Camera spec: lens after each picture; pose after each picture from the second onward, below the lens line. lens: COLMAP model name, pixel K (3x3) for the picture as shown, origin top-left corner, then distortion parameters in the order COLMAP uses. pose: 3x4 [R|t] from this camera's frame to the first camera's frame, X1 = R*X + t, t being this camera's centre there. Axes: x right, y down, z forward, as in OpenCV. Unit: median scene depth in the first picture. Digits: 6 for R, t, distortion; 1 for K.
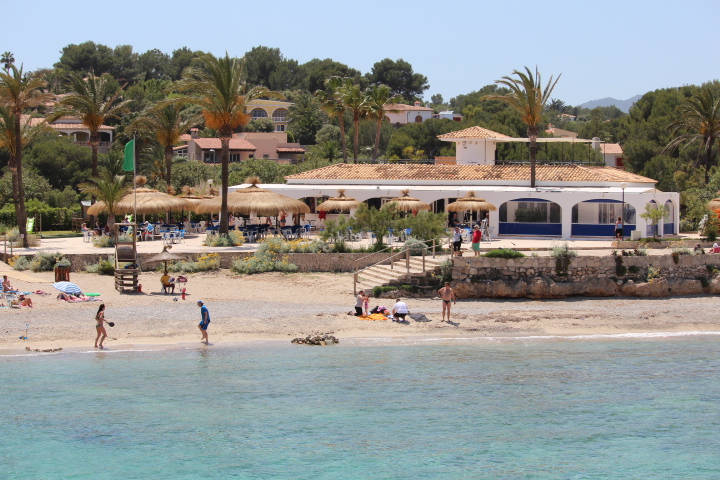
lens RADIAL K [[1836.8, 0, 359.7], [0, 1836.8, 241.3], [0, 0, 1]] dist [-0.403829, 0.000000]
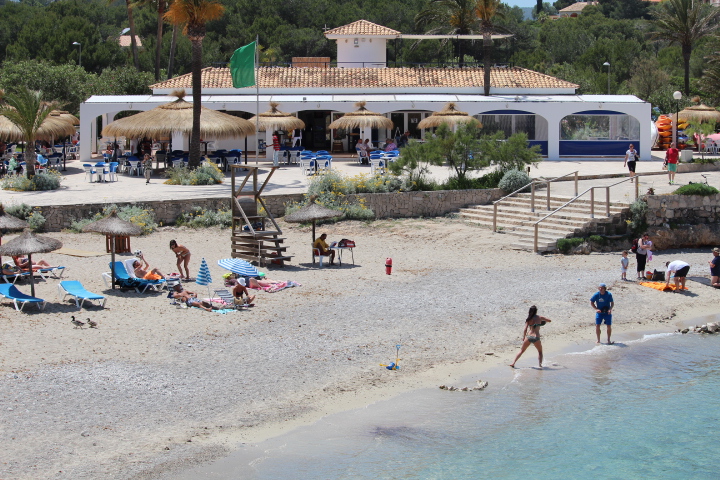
lens RADIAL K [[1836.8, 0, 360.3], [0, 1836.8, 236.4], [0, 0, 1]] dist [-0.403829, 0.000000]
pose [[0.923041, -0.045289, 0.382028, -0.331733], [0.022372, 0.997685, 0.064221, -0.024763], [-0.384052, -0.050732, 0.921917, 0.323891]]
